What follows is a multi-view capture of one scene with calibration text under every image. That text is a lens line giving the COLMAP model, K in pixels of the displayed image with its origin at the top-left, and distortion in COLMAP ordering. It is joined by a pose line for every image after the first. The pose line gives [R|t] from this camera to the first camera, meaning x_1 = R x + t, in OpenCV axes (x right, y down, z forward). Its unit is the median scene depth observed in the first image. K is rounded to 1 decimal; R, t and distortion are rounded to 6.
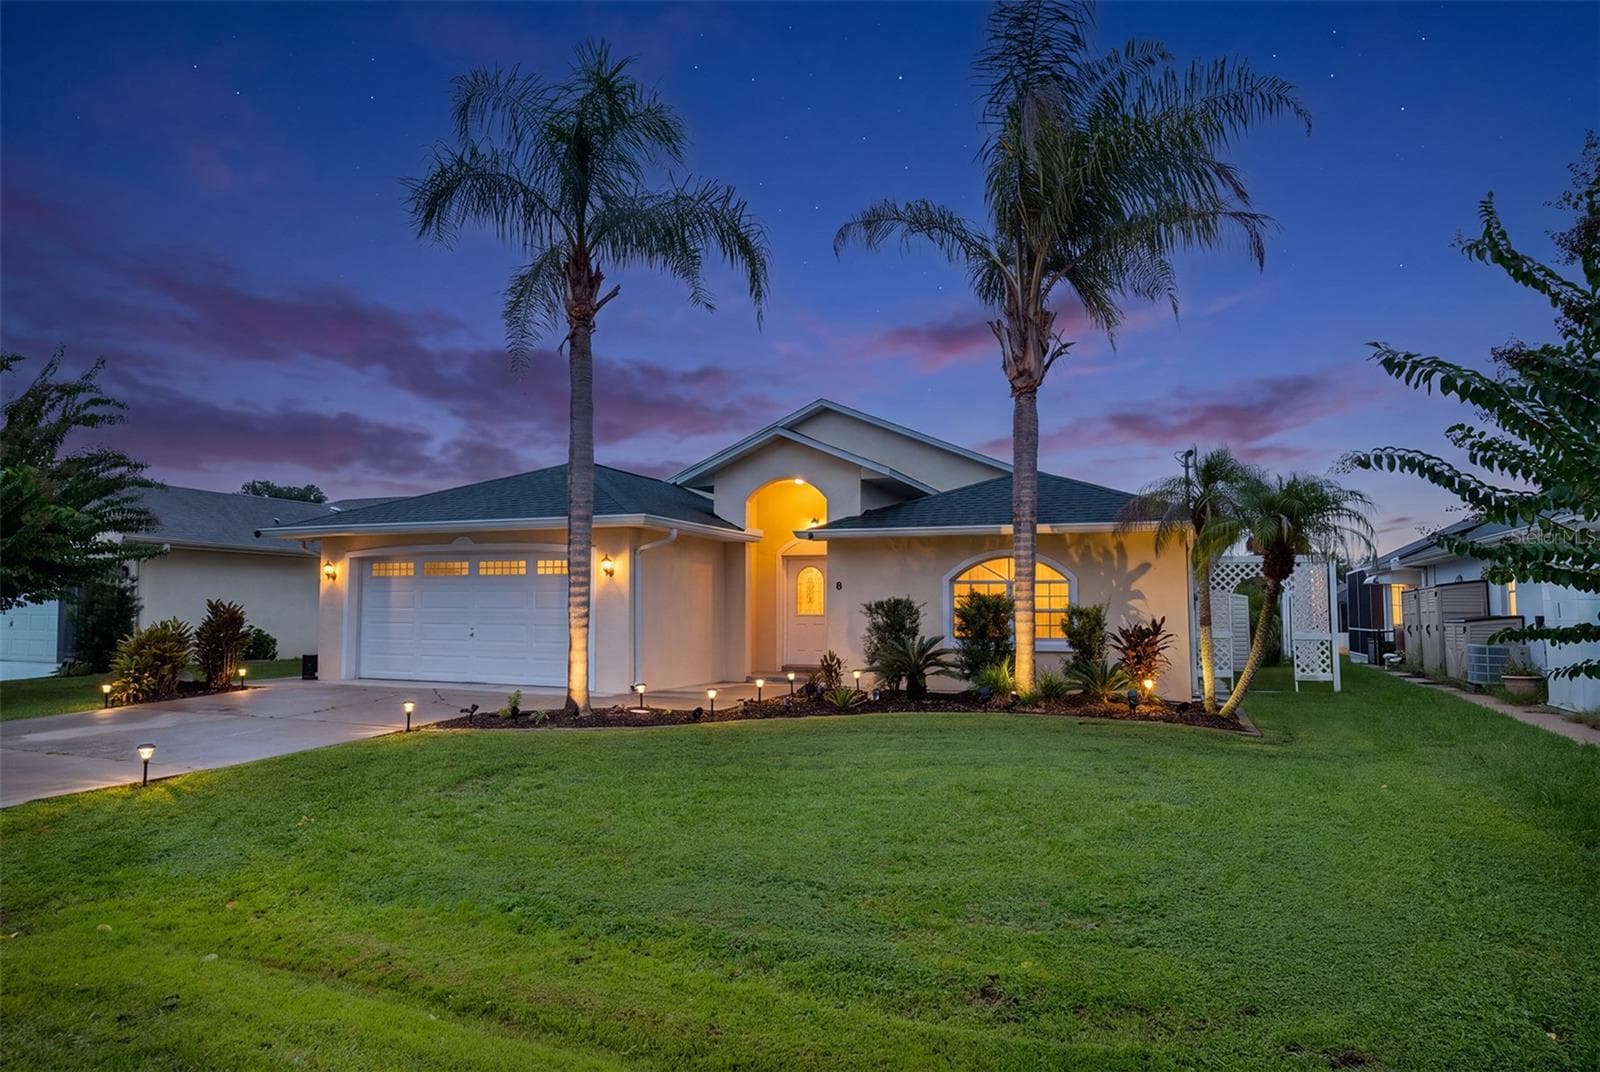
lens RADIAL K [[1591.5, 0, 793.4], [0, 1591.5, 540.2], [0, 0, 1]] dist [-0.002958, 0.021299]
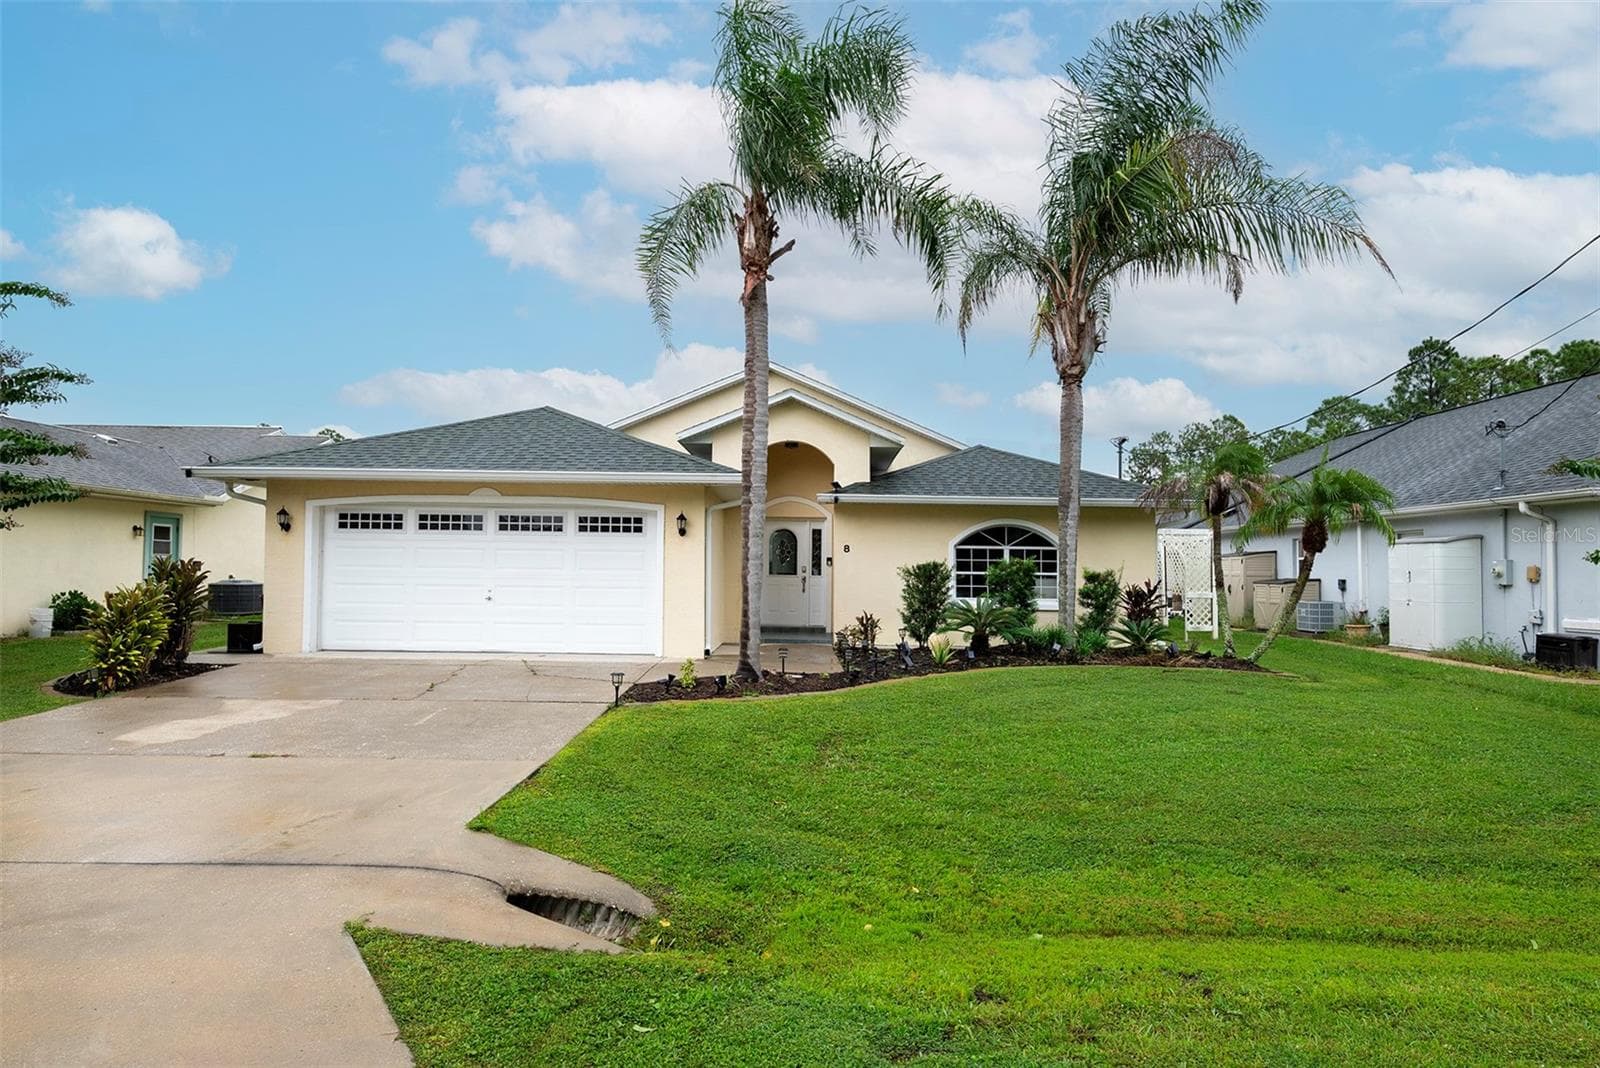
lens RADIAL K [[1591.5, 0, 793.4], [0, 1591.5, 538.2], [0, 0, 1]] dist [-0.002958, 0.021299]
pose [[0.802732, 0.016323, 0.596116, -0.660321], [-0.031298, 0.999401, 0.014781, 0.008094], [-0.595518, -0.030523, 0.802762, 0.202062]]
